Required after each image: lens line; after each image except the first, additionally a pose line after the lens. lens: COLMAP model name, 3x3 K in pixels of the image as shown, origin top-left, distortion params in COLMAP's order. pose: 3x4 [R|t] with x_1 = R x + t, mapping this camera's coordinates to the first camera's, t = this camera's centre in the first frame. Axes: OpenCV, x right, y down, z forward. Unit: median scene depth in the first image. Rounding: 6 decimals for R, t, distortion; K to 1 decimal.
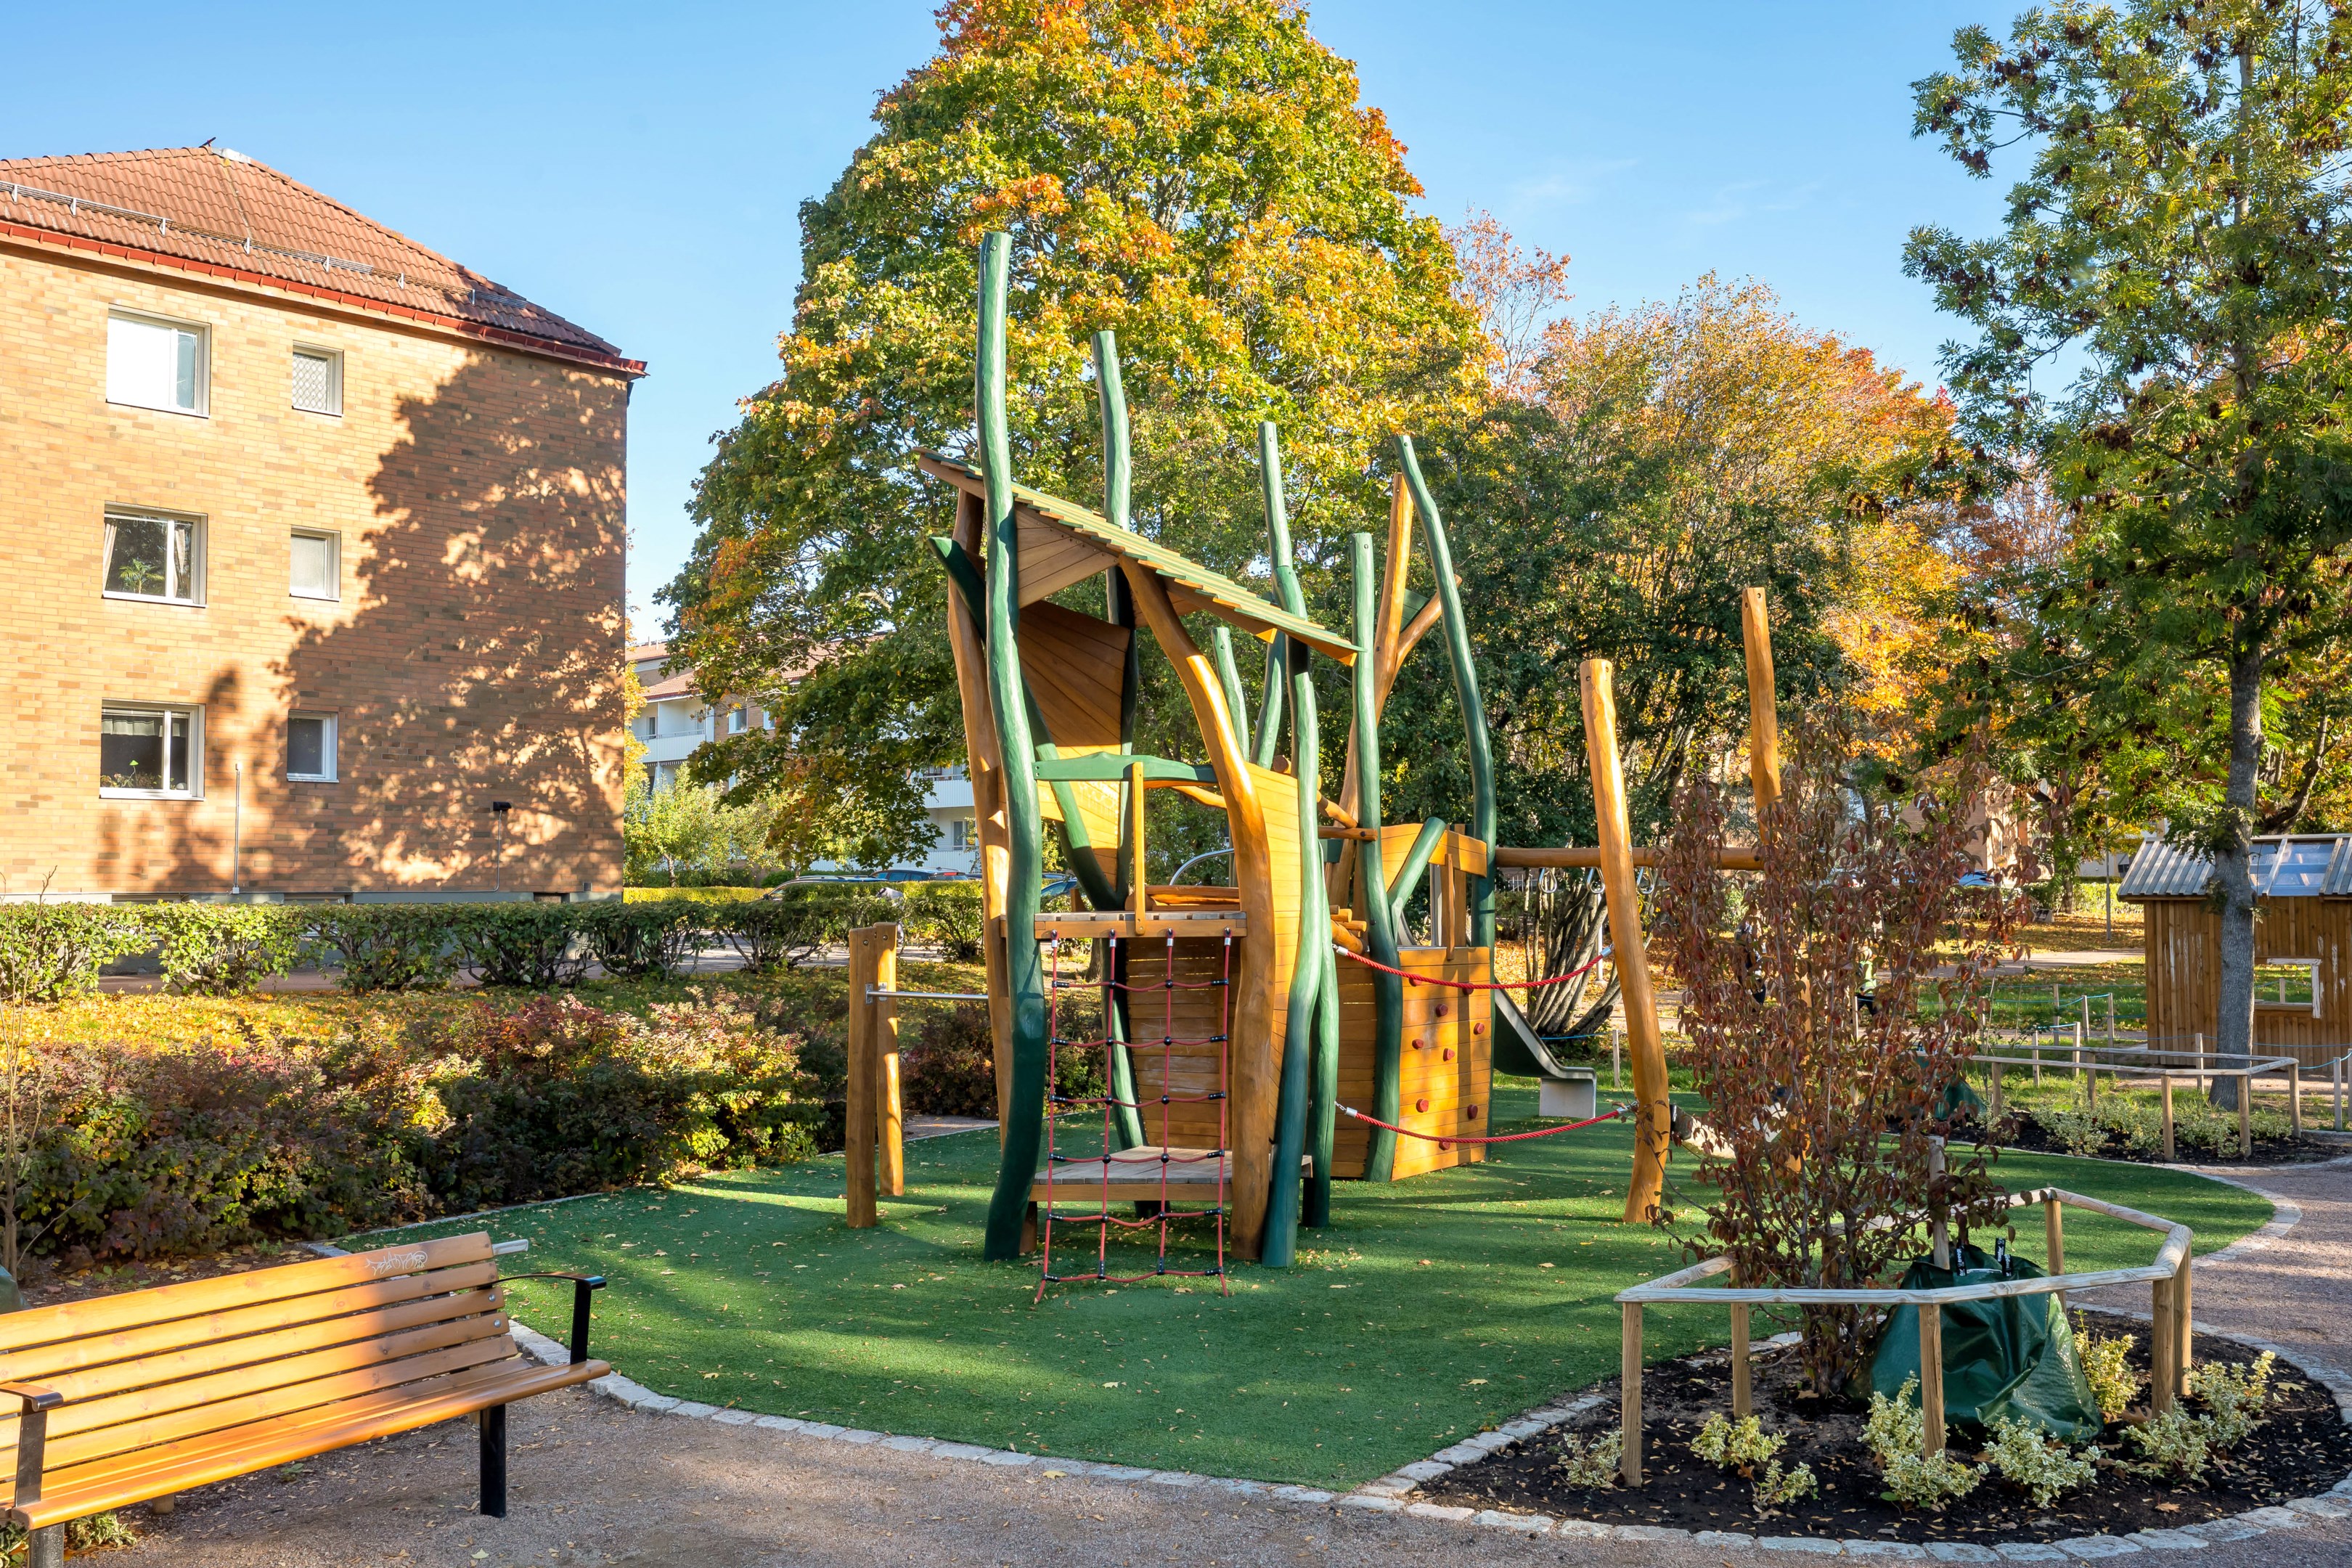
lens RADIAL K [[2296.8, 0, 1174.9], [0, 2296.8, 727.1], [0, 0, 1]] dist [0.018473, -0.002416]
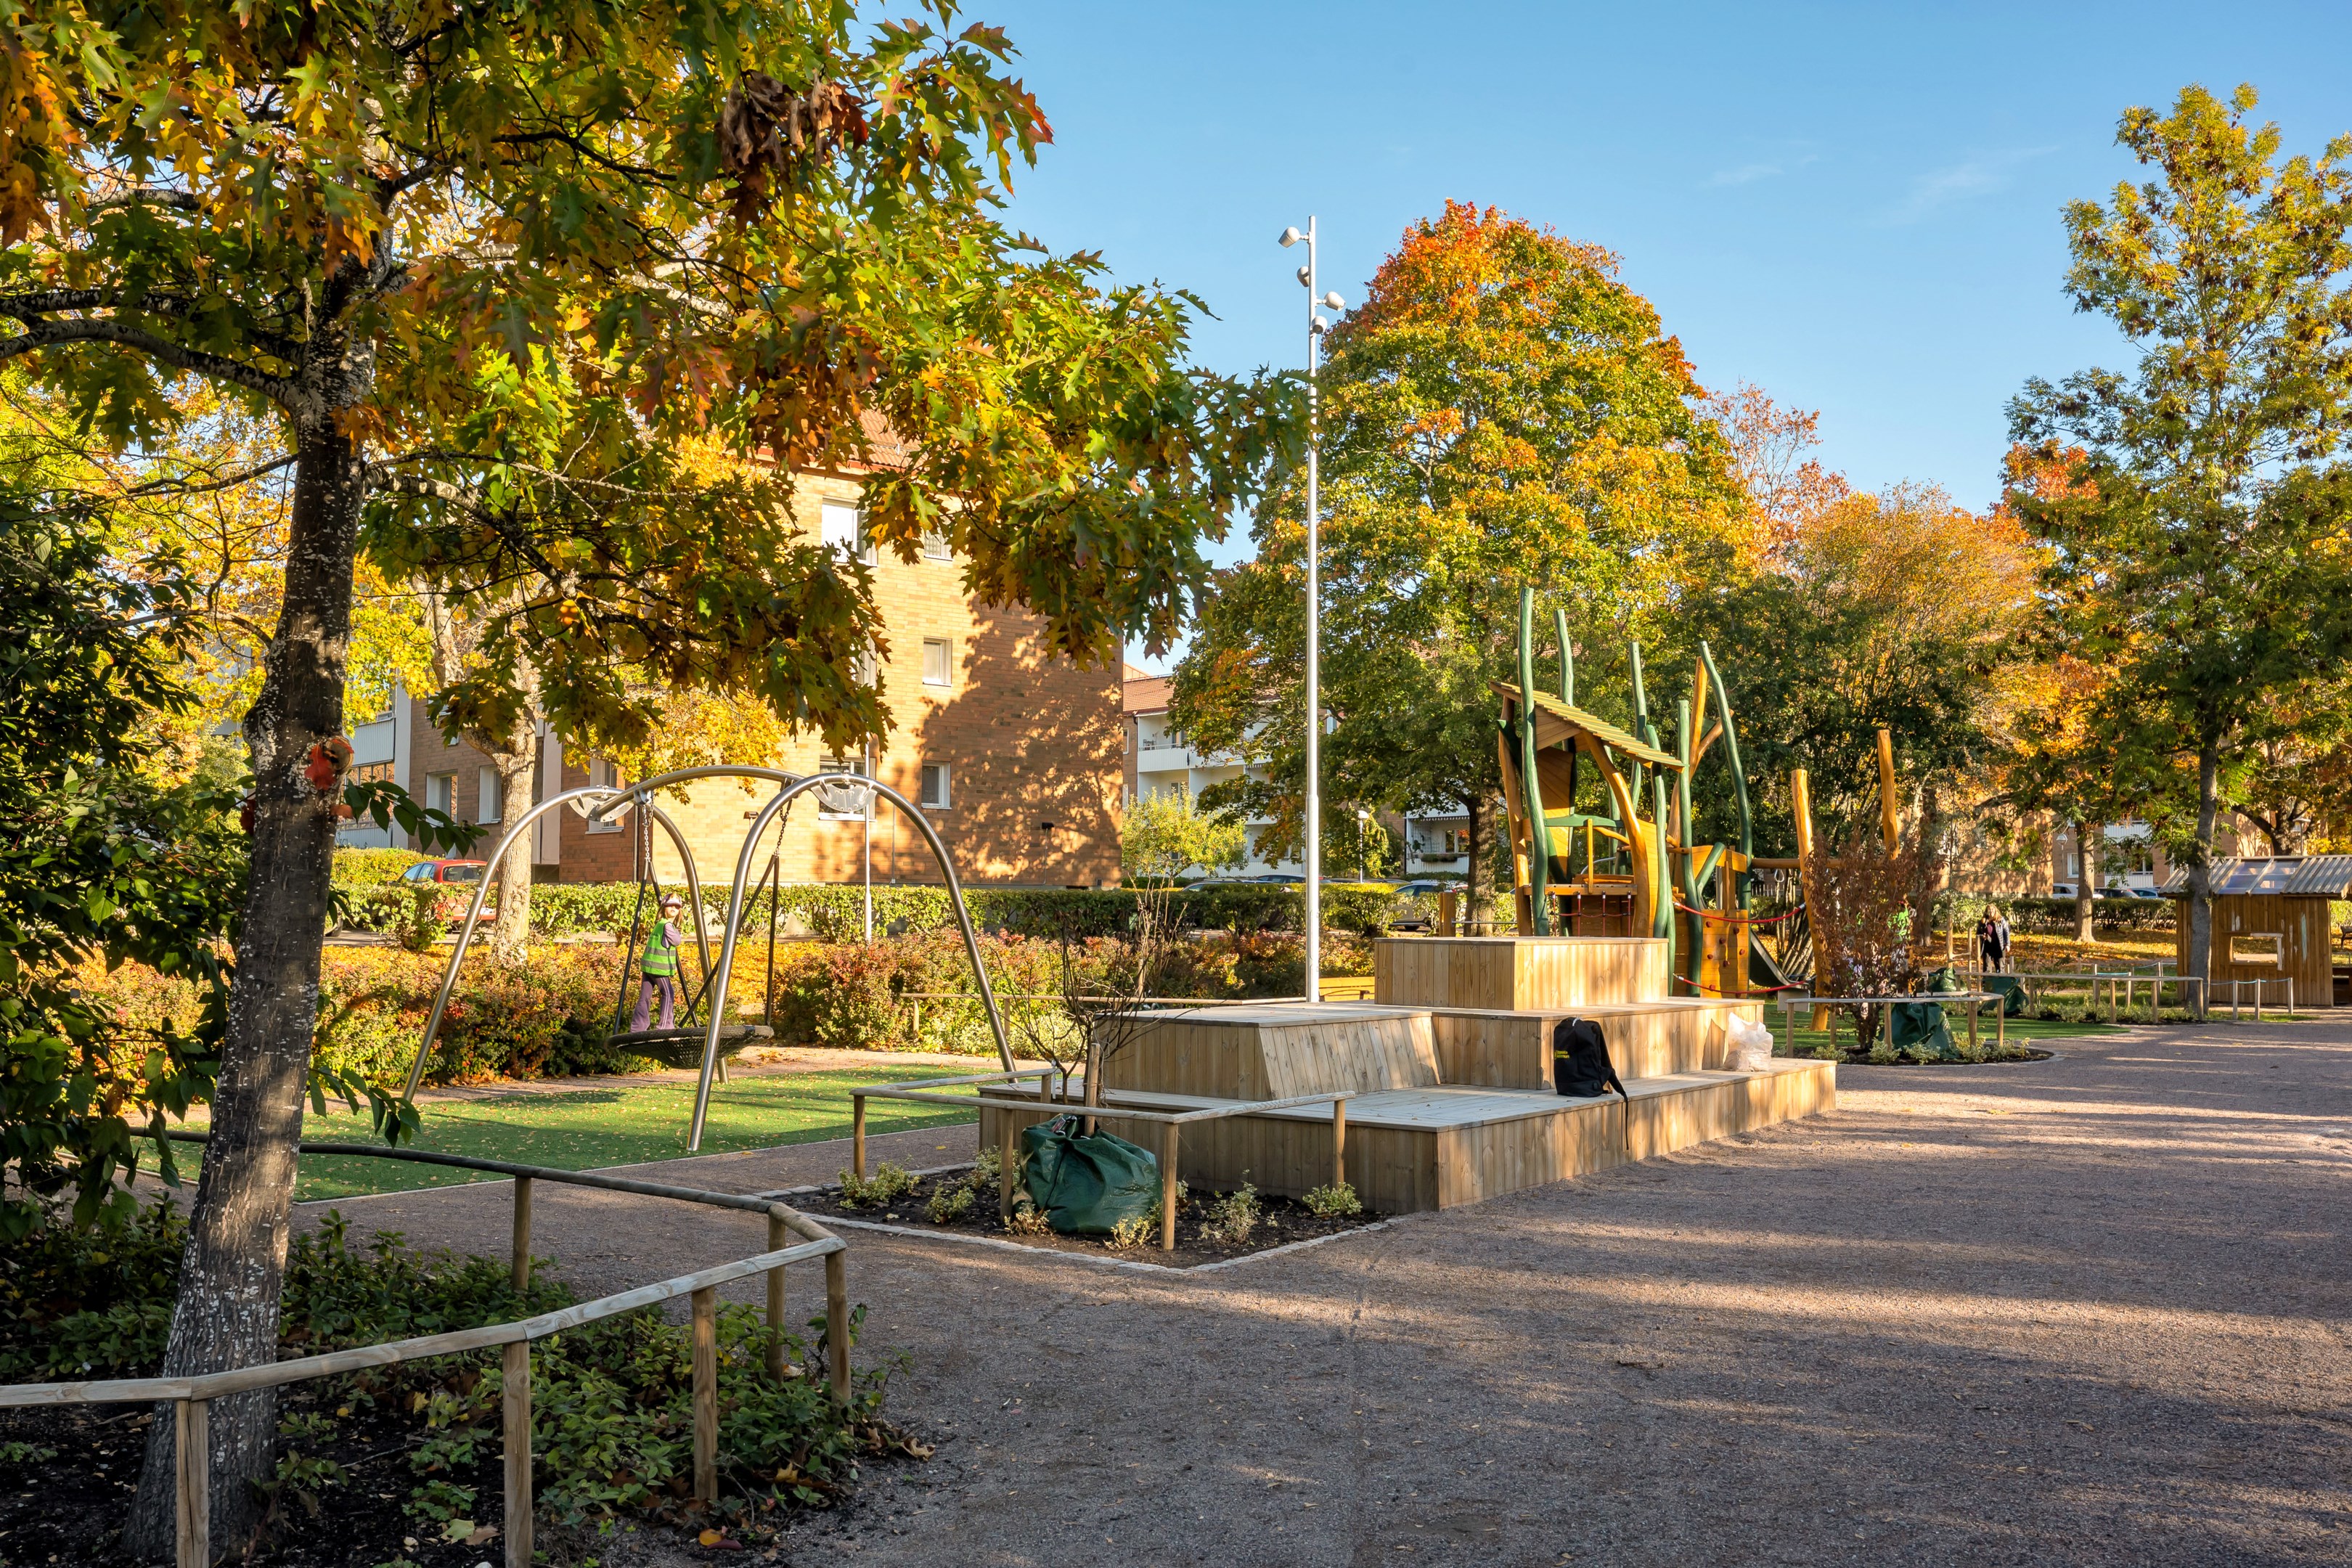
lens RADIAL K [[2296.8, 0, 1174.9], [0, 2296.8, 727.1], [0, 0, 1]] dist [0.018473, -0.002416]
pose [[0.993491, 0.003157, -0.113866, -0.058832], [-0.003872, 0.999974, -0.006057, -0.021345], [0.113844, 0.006459, 0.993478, -0.470040]]
